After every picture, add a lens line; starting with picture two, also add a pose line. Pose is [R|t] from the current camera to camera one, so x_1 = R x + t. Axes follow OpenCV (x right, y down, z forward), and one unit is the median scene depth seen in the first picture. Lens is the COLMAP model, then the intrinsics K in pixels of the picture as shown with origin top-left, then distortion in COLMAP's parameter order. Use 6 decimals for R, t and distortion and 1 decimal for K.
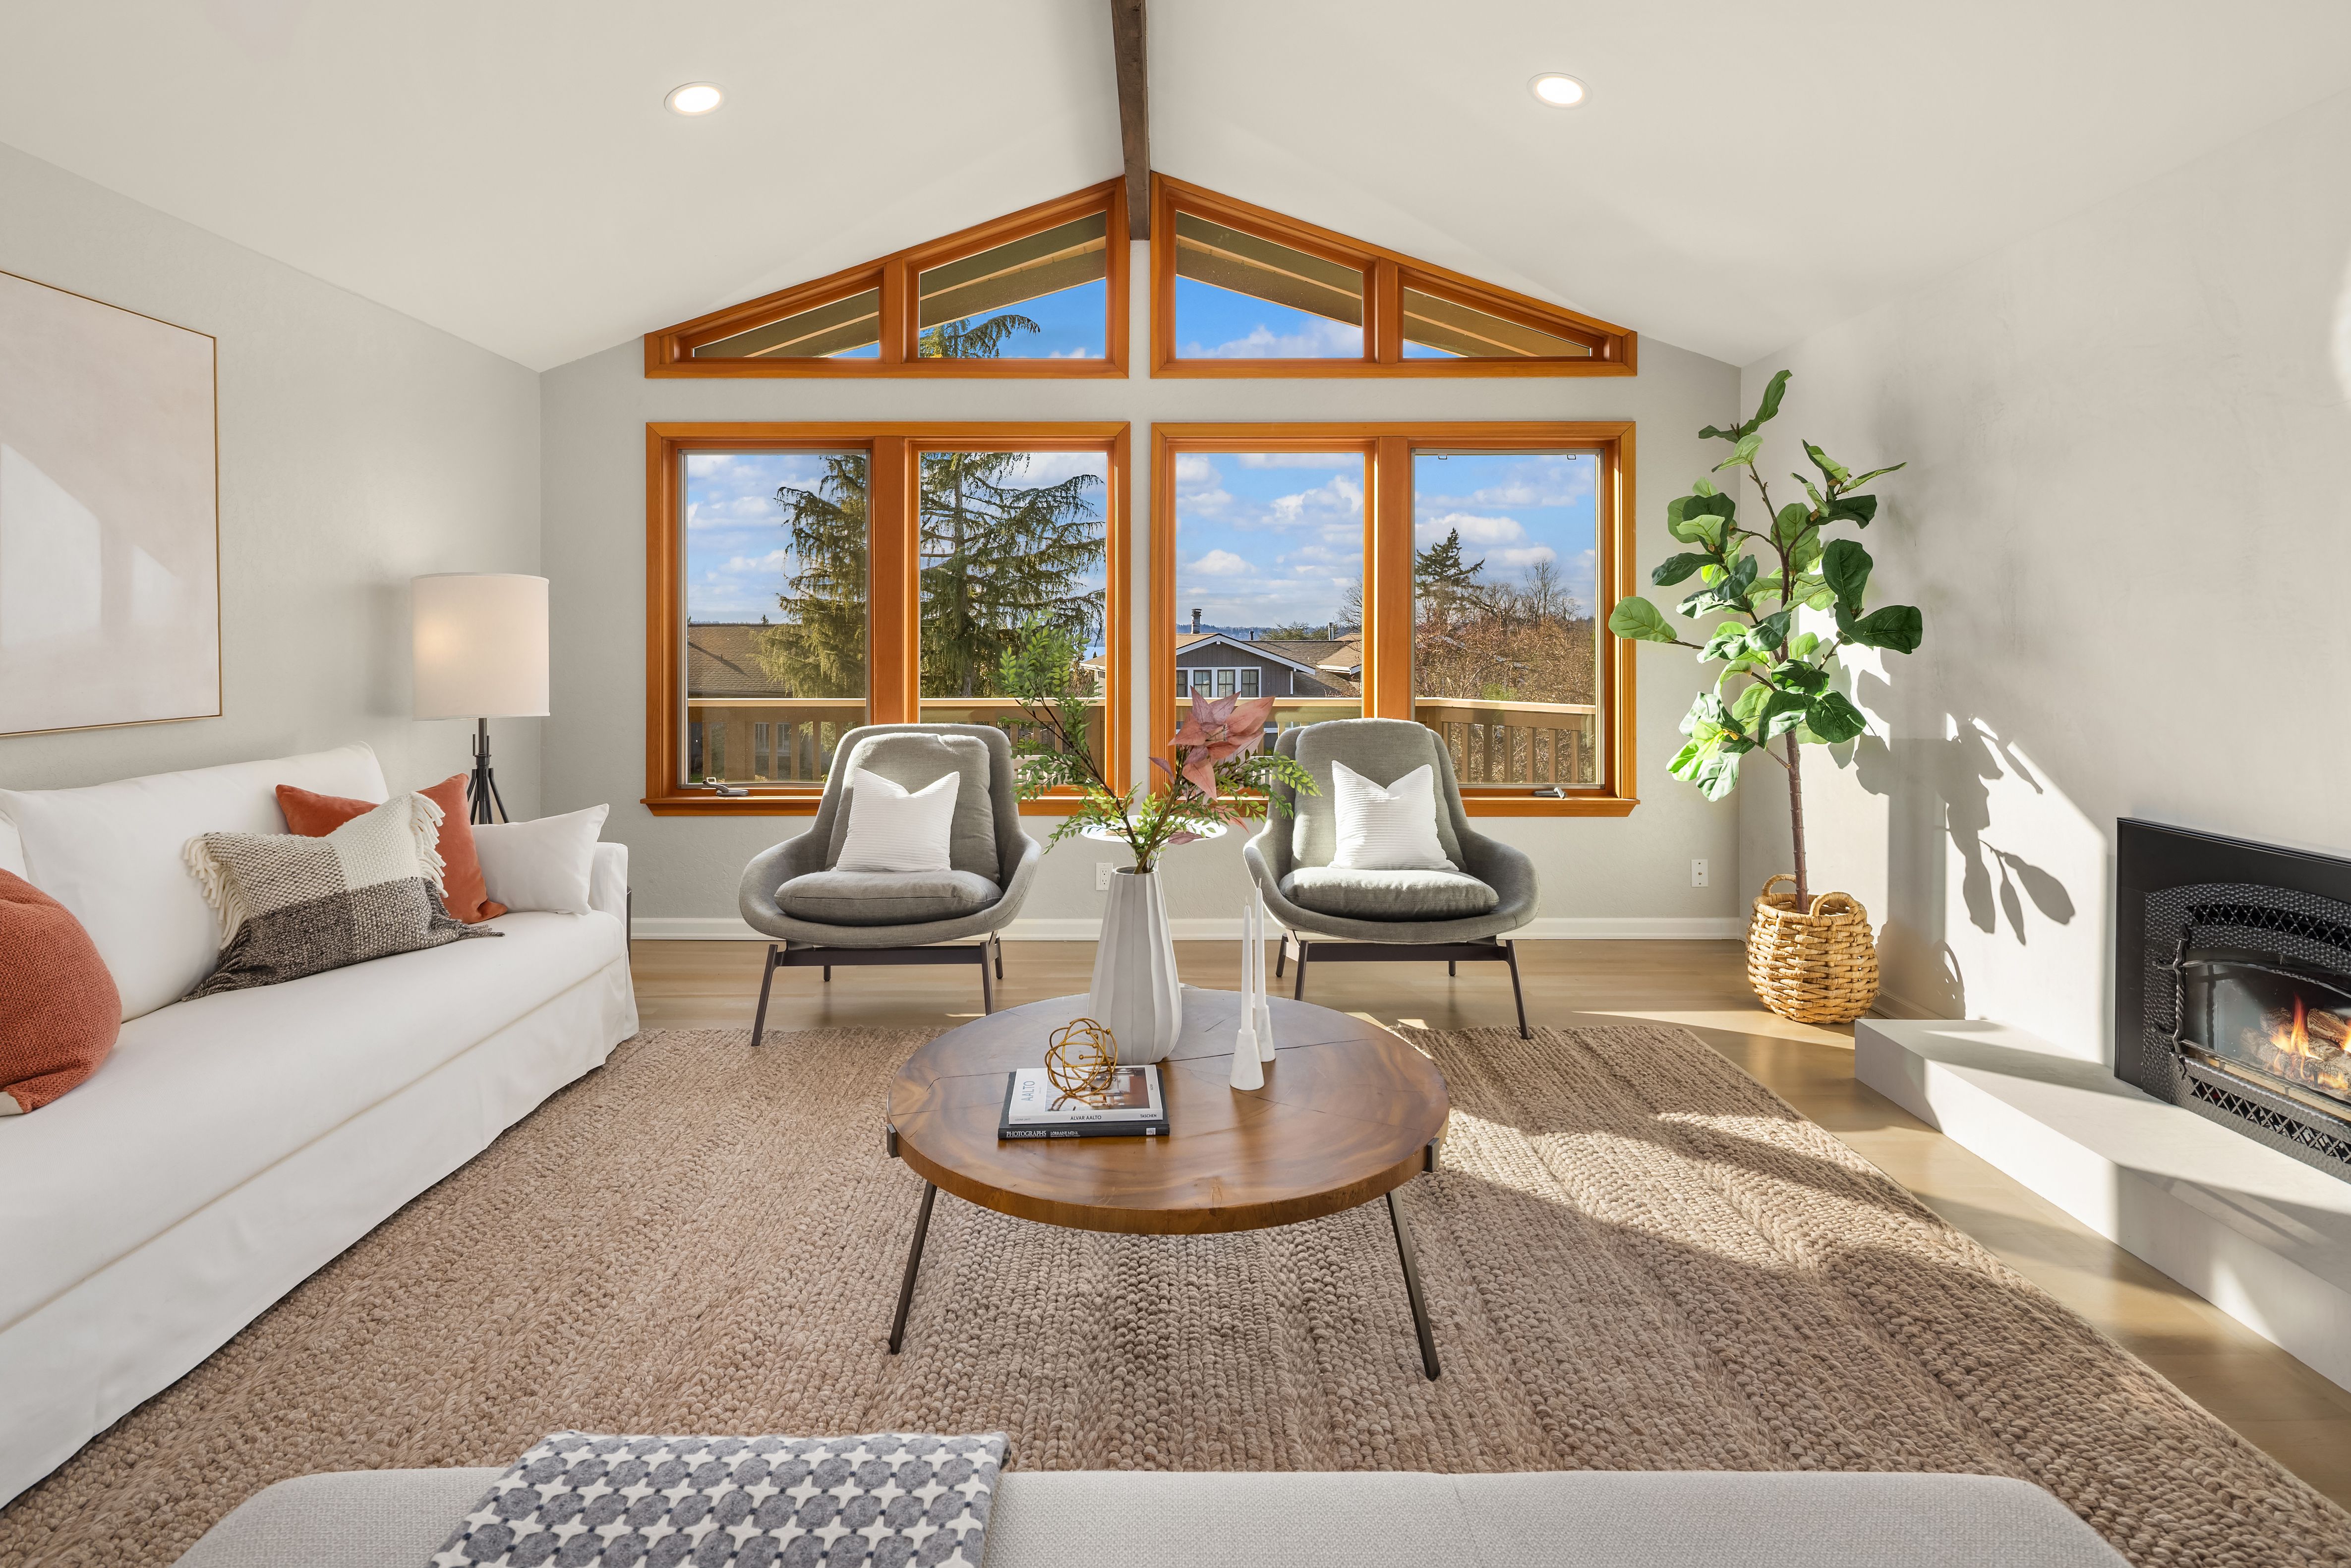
lens RADIAL K [[1157.9, 0, 1156.8], [0, 1157.9, 650.7], [0, 0, 1]] dist [0.015048, -0.000684]
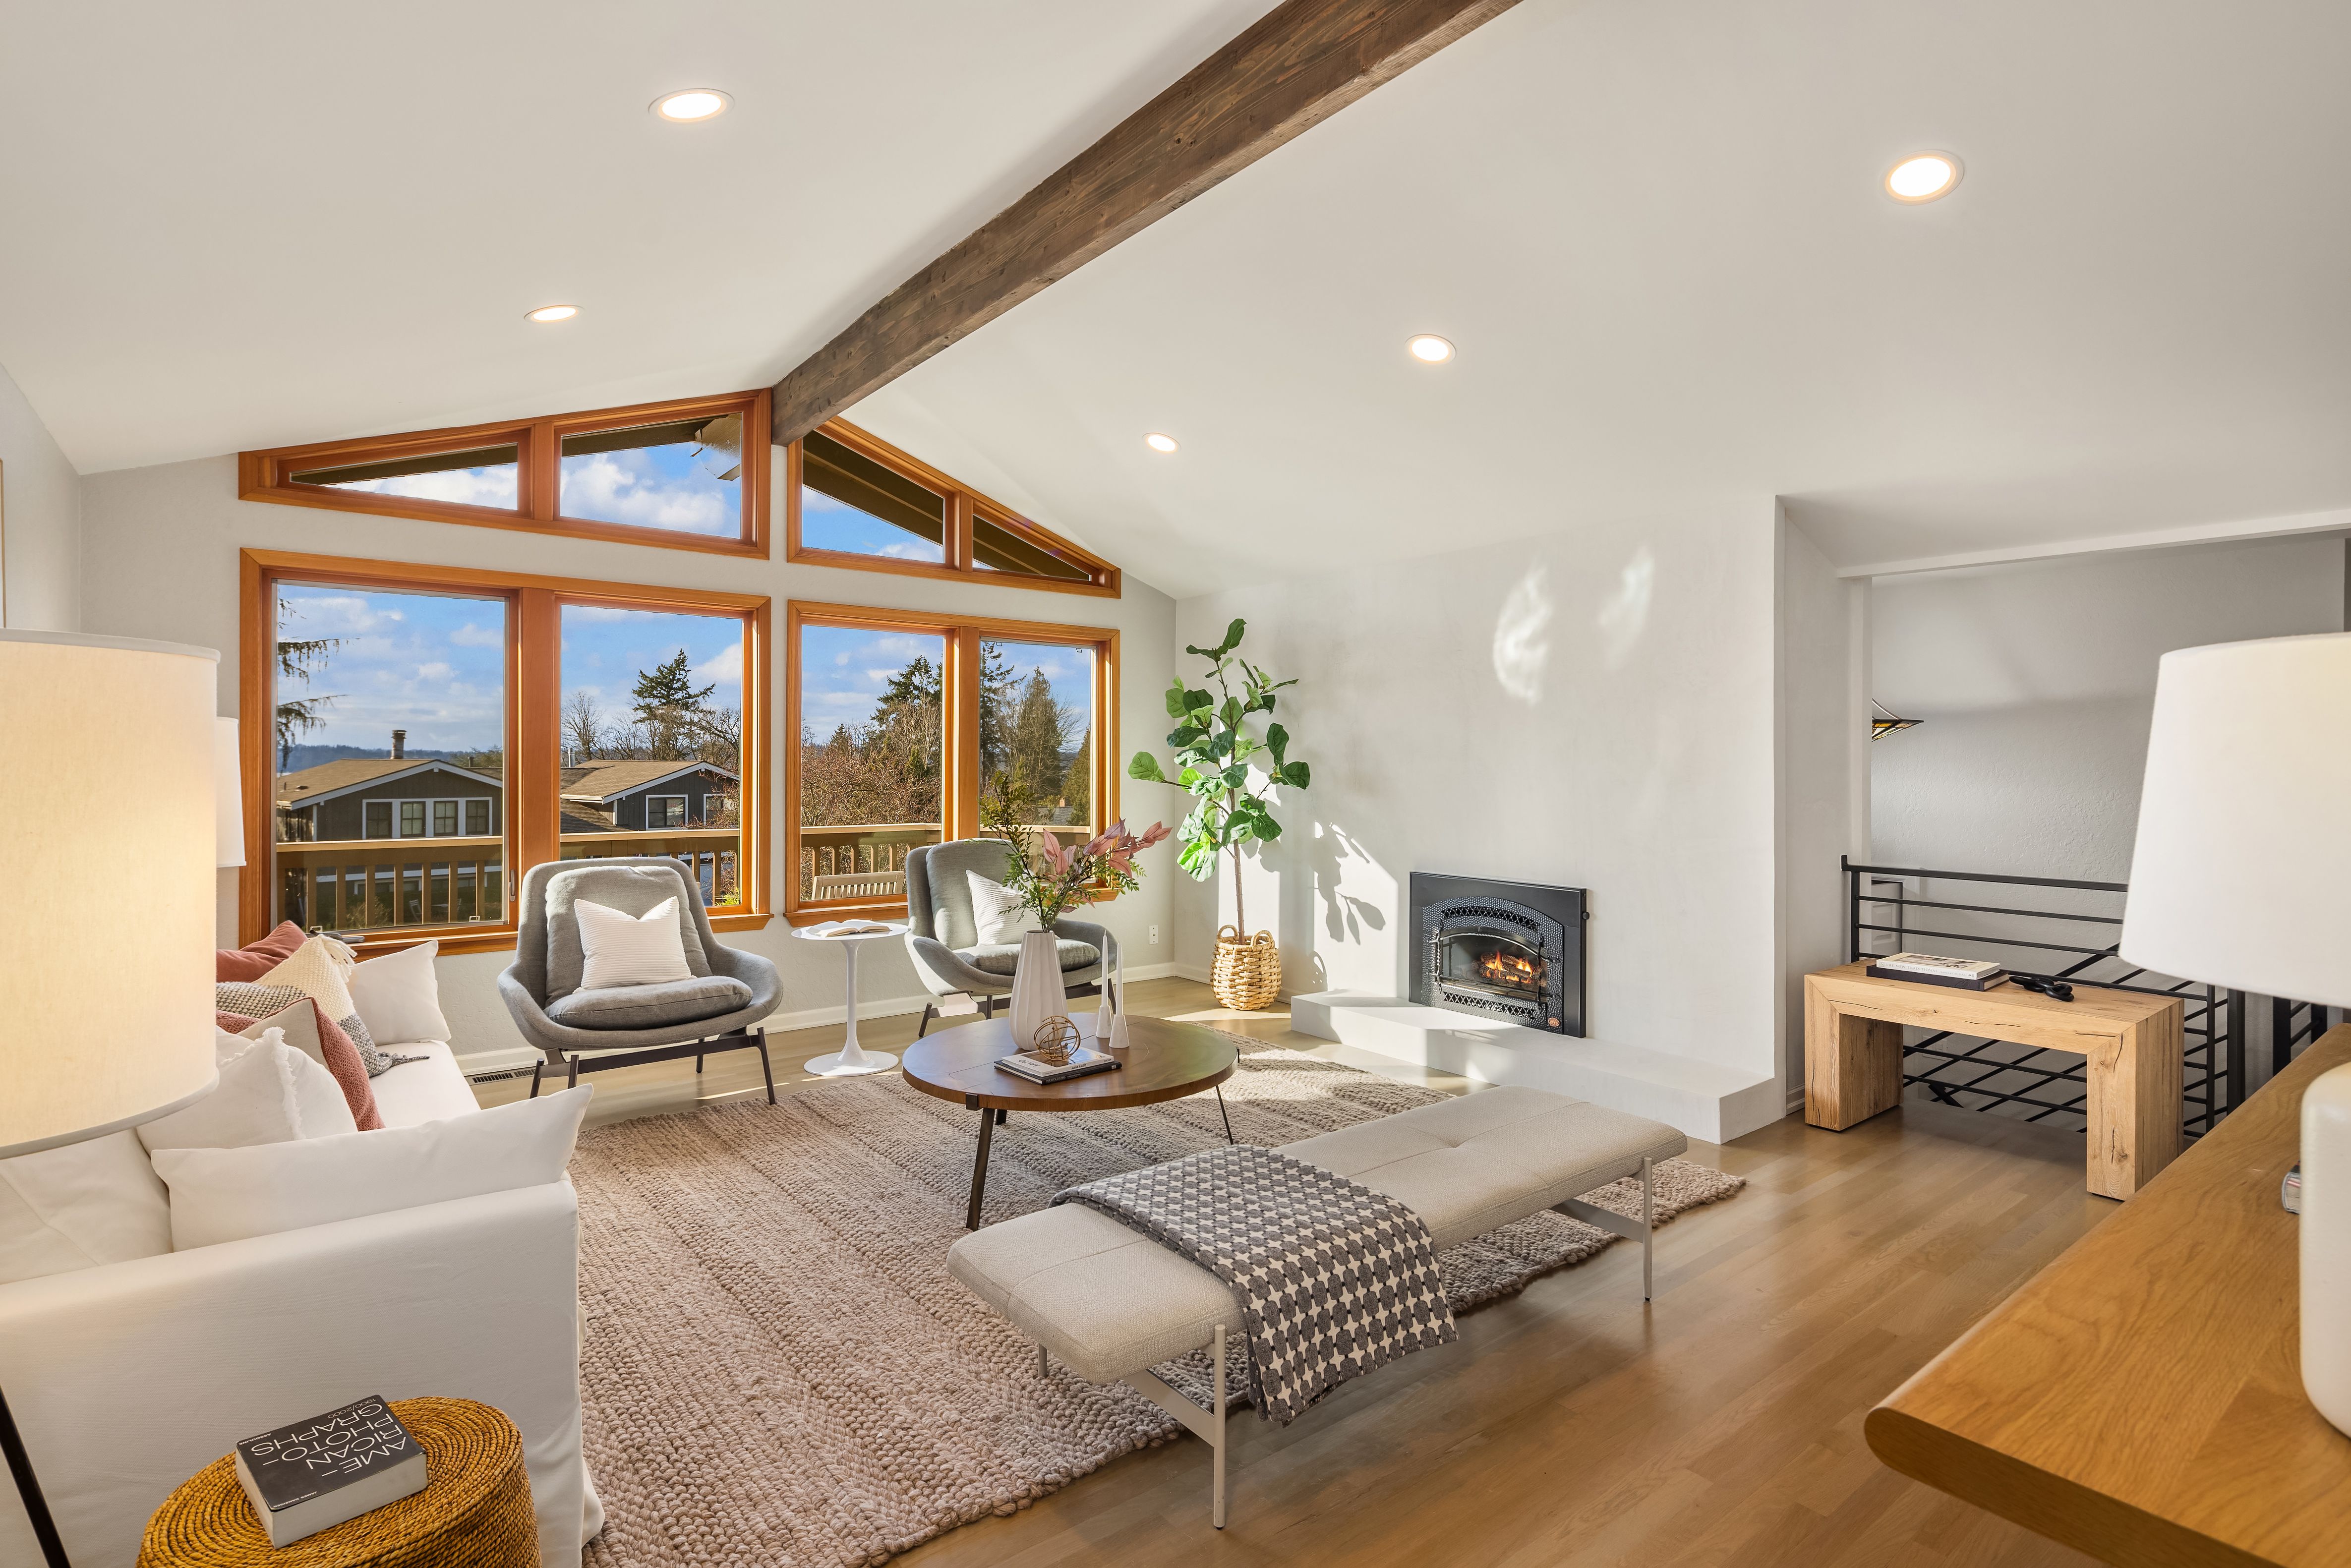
lens RADIAL K [[1157.9, 0, 1192.9], [0, 1157.9, 778.8], [0, 0, 1]] dist [0.015048, -0.000684]
pose [[0.784832, -0.002941, 0.619701, -0.514133], [0.002344, 0.999996, 0.001778, -0.014885], [-0.619704, 0.000057, 0.784836, -0.244557]]
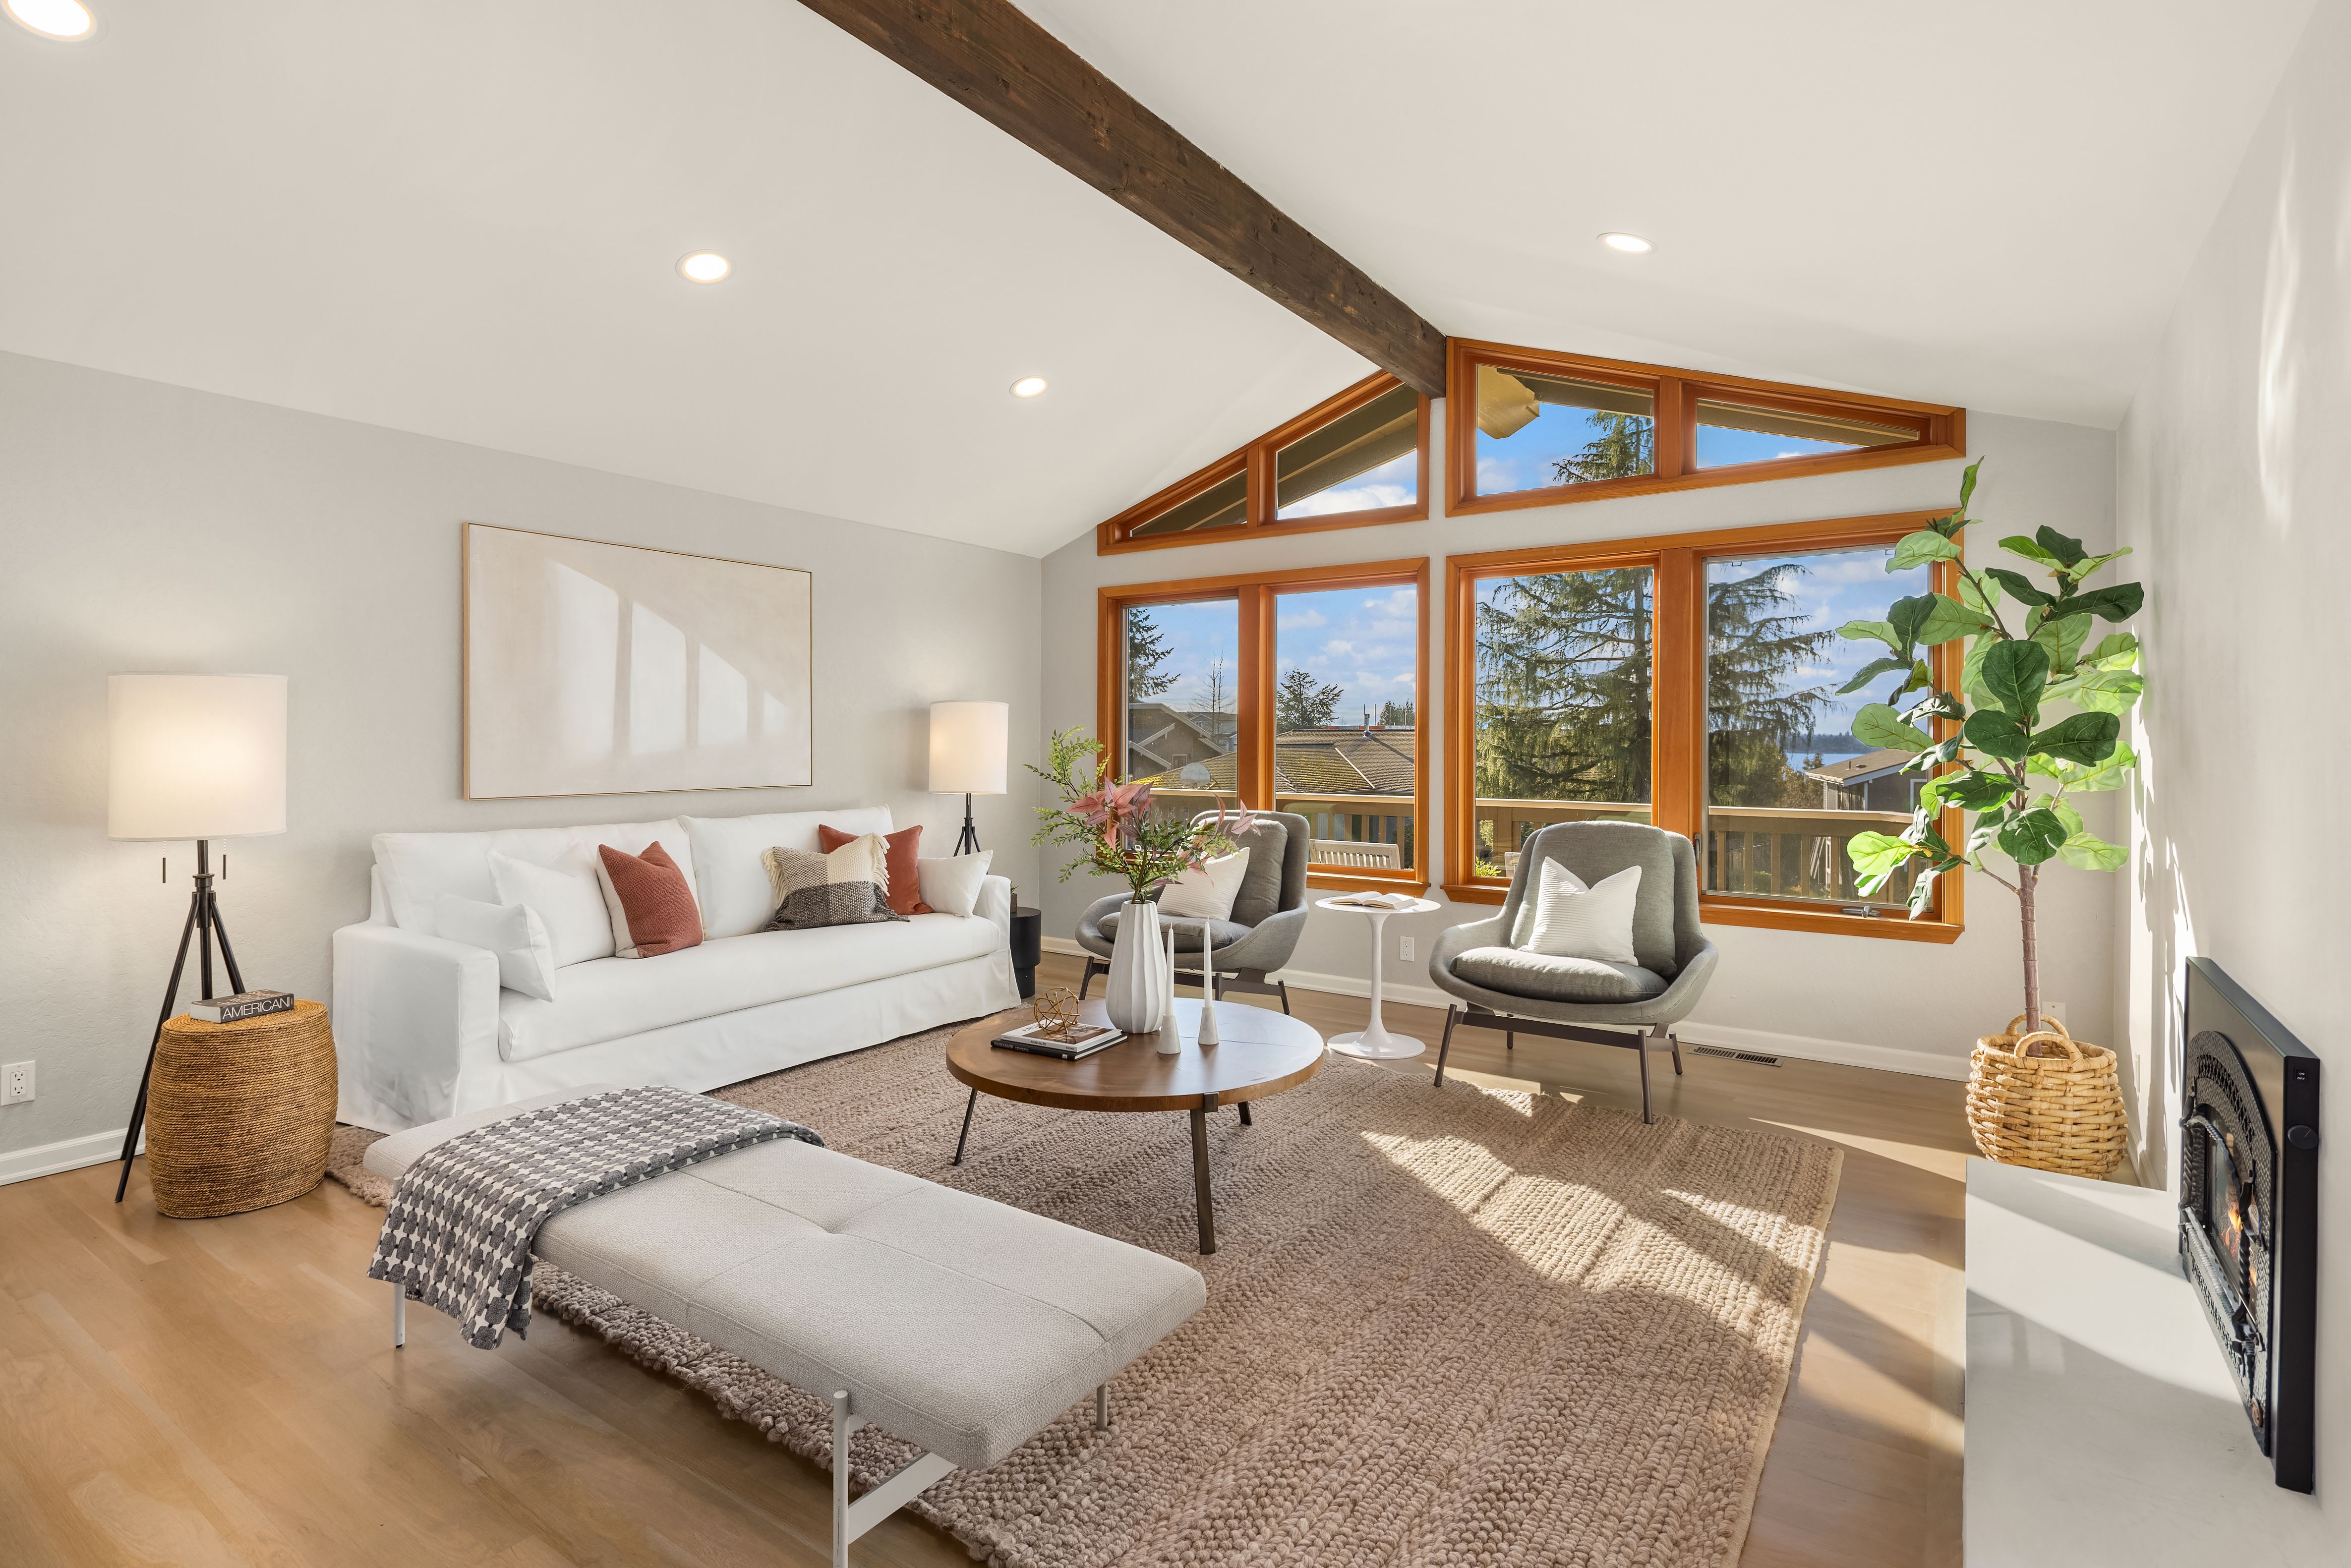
lens RADIAL K [[1157.9, 0, 1176.4], [0, 1157.9, 741.5], [0, 0, 1]] dist [0.015048, -0.000684]
pose [[0.826934, 0.004022, -0.562284, 0.512299], [-0.011149, 0.999895, -0.009245, -0.000008], [0.562188, 0.013914, 0.826893, -0.113972]]
